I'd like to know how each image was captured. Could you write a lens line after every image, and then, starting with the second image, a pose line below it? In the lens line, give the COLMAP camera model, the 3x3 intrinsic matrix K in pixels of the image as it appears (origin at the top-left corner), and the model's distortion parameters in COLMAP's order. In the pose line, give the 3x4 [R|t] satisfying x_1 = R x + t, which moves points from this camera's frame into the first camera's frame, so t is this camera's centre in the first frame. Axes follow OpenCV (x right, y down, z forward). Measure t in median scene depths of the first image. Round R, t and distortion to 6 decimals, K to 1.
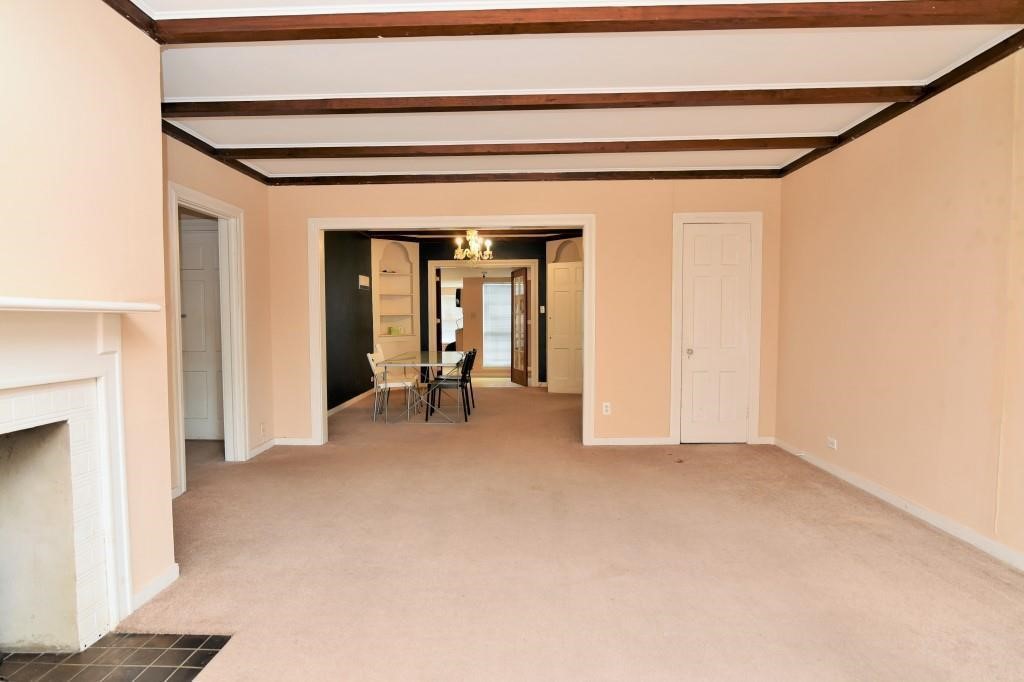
lens RADIAL K [[570.0, 0, 509.9], [0, 570.0, 343.8], [0, 0, 1]] dist [-0.006235, 0.000269]
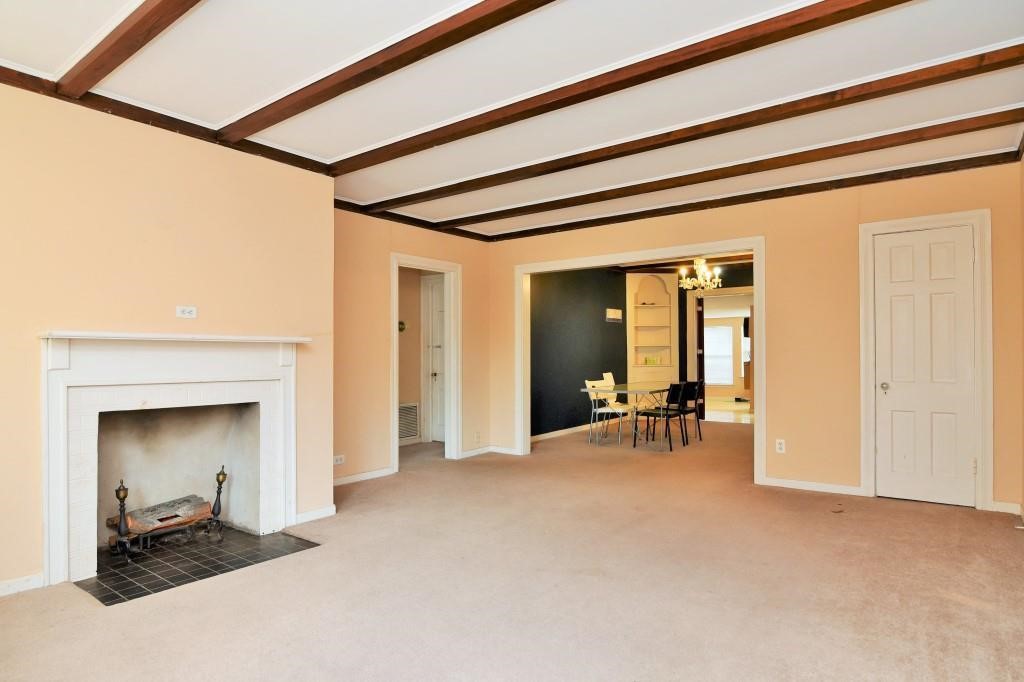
lens RADIAL K [[599.8, 0, 512.9], [0, 599.8, 344.4], [0, 0, 1]] dist [-0.003043, -0.000845]
pose [[0.811781, -0.007404, -0.583914, 0.384118], [-0.025678, 0.998500, -0.048359, 0.008936], [0.583397, 0.054251, 0.810374, -0.030443]]
